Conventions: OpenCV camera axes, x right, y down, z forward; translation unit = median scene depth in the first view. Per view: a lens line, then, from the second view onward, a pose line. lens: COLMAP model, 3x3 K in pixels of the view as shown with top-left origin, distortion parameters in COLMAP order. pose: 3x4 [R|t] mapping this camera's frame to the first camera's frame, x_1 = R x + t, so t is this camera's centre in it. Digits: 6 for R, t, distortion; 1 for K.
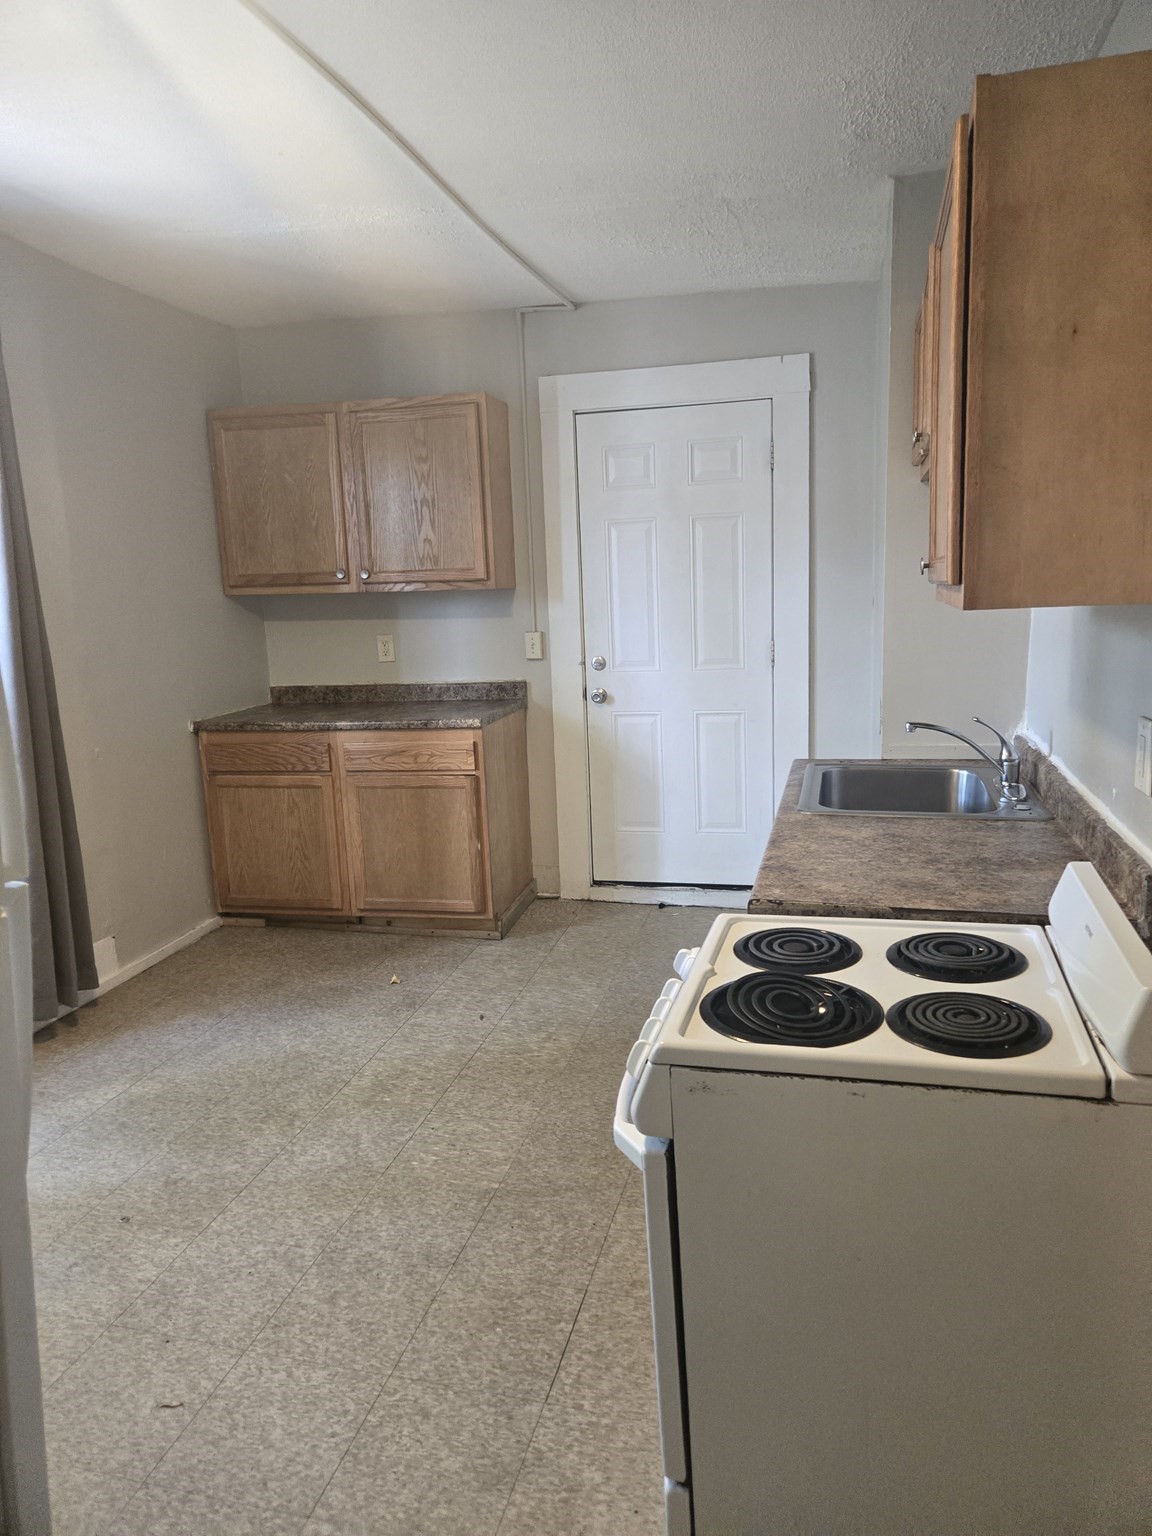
lens RADIAL K [[1033.3, 0, 583.7], [0, 1033.3, 762.0], [0, 0, 1]] dist [0.059394, -0.037975]
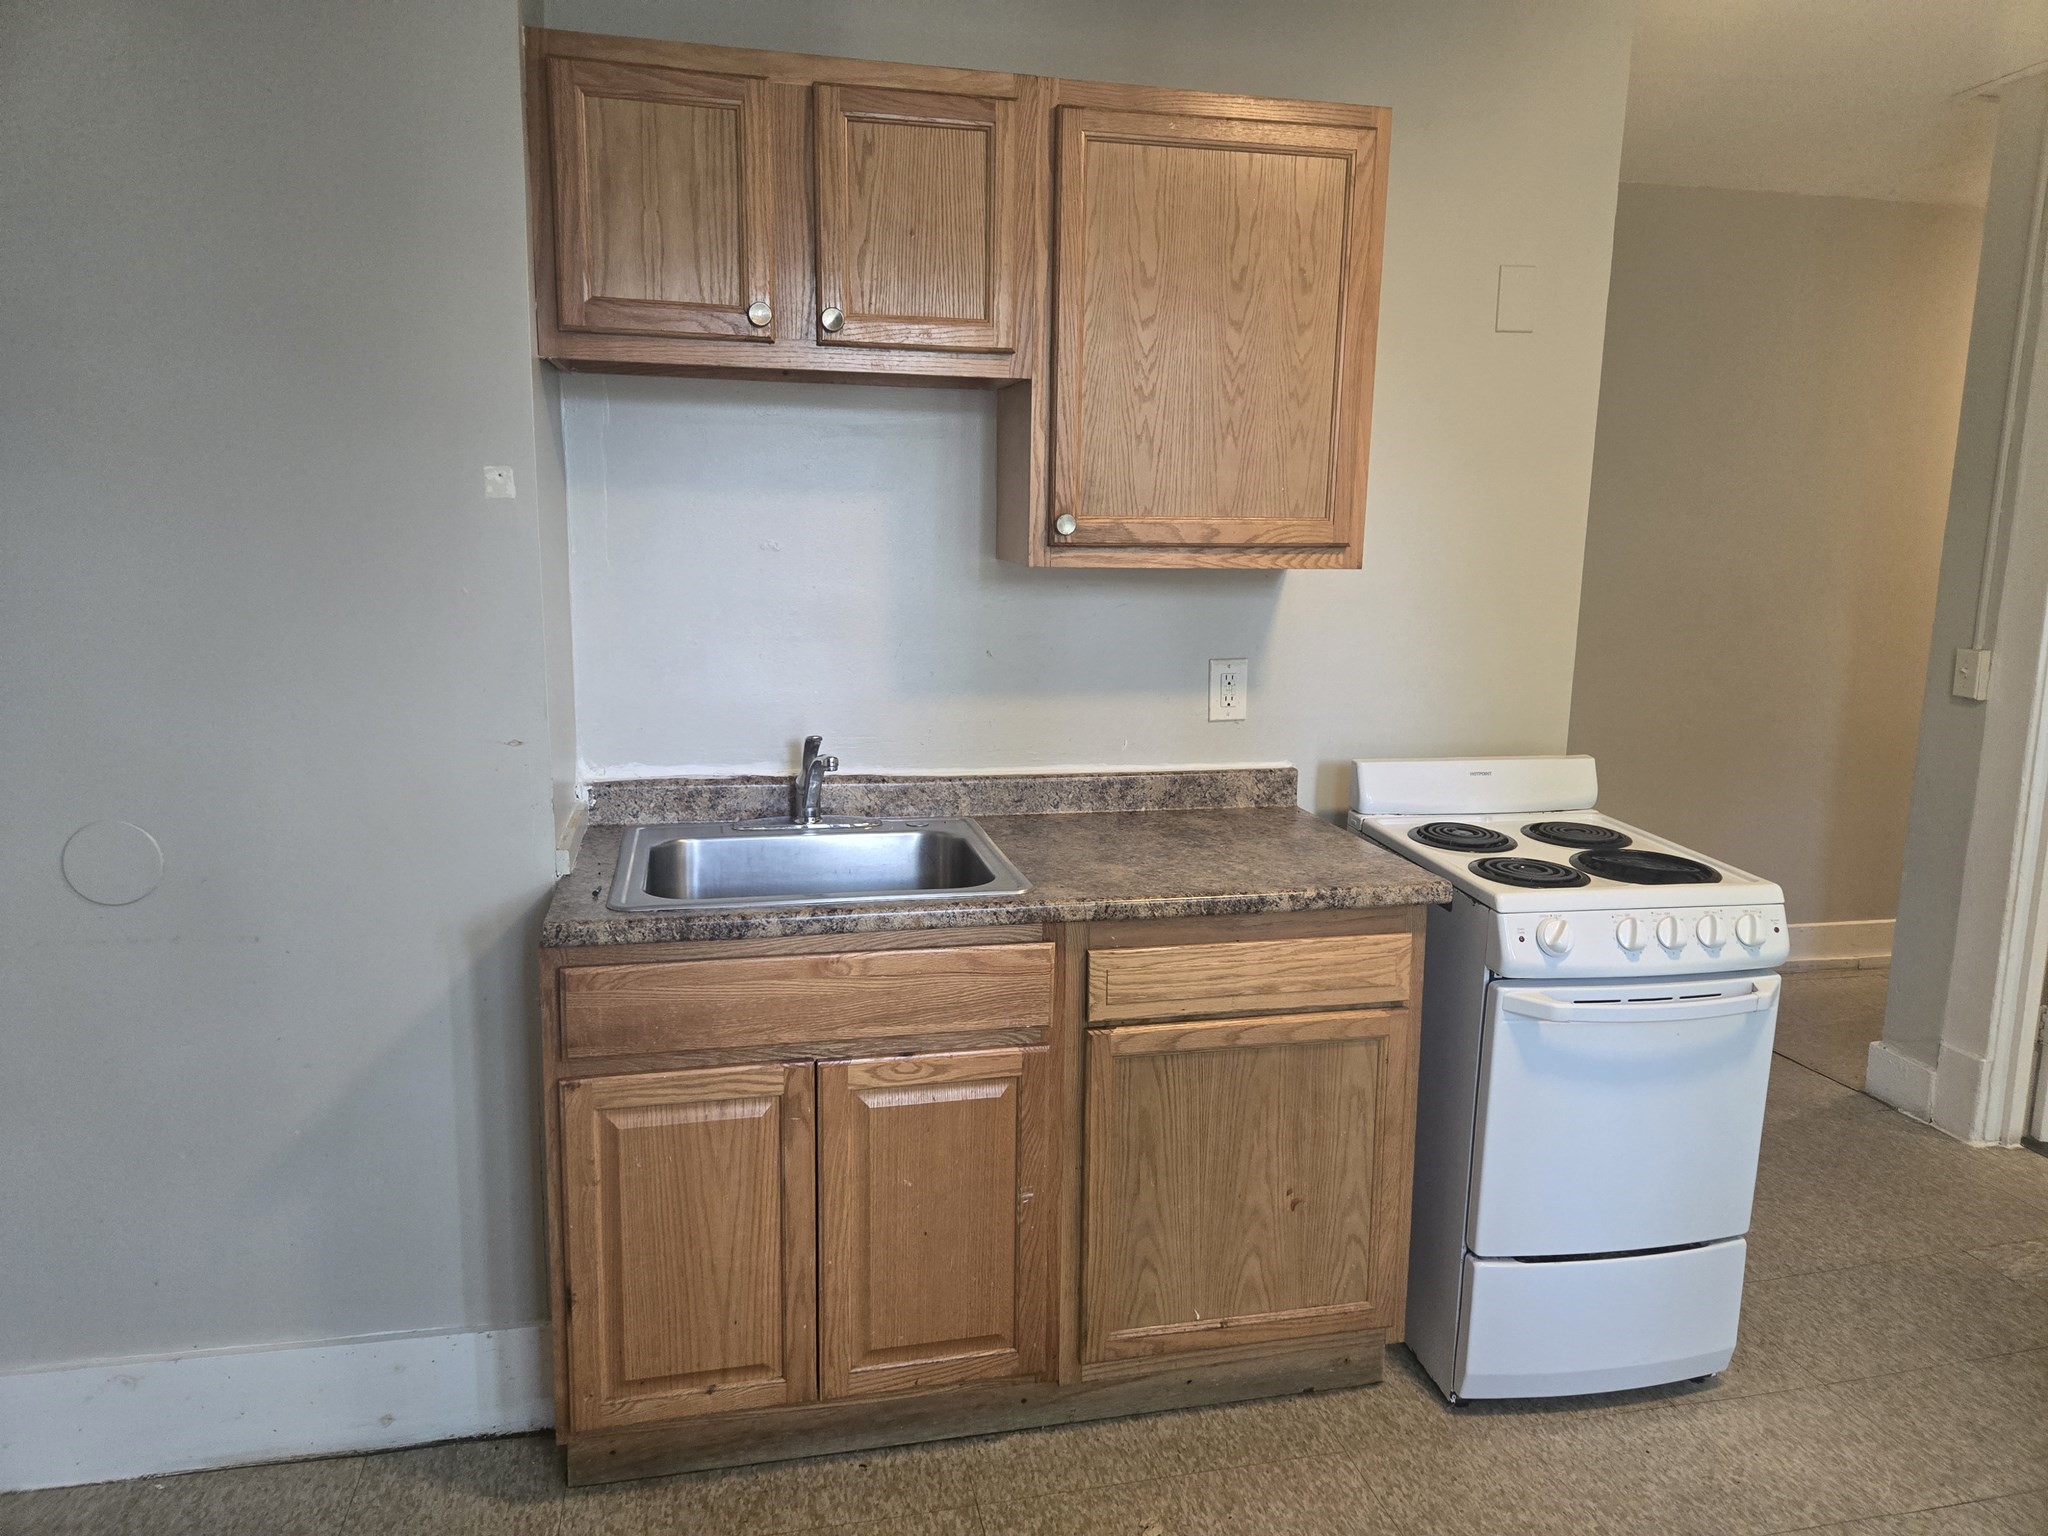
lens RADIAL K [[1377.8, 0, 1031.0], [0, 1377.8, 766.8], [0, 0, 1]] dist [0.059394, -0.037975]
pose [[-0.472053, -0.119029, 0.873498, -0.409830], [0.137155, 0.968862, 0.206145, -0.158796], [-0.870836, 0.217116, -0.441028, 1.035849]]
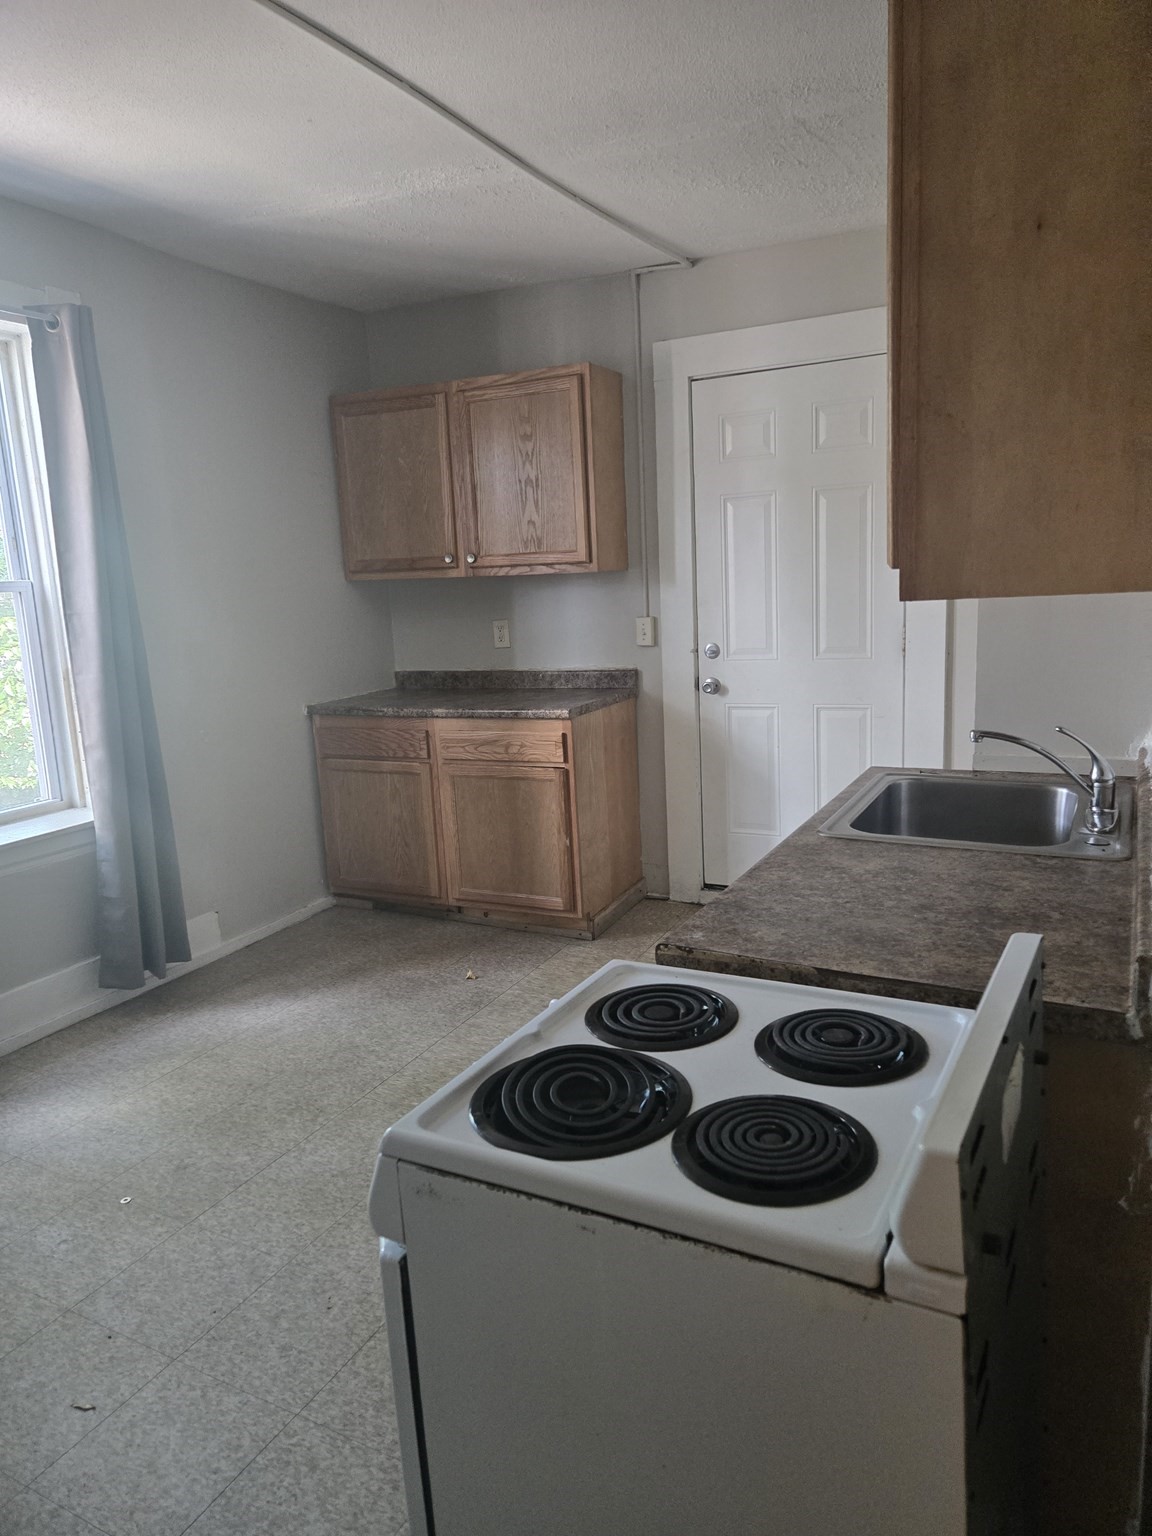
lens RADIAL K [[1033.3, 0, 583.5], [0, 1033.3, 764.5], [0, 0, 1]] dist [0.059394, -0.037975]
pose [[0.972550, 0.033710, -0.230240, 0.171122], [-0.028721, 0.999275, 0.024984, -0.019372], [0.230915, -0.017685, 0.972813, 0.097844]]
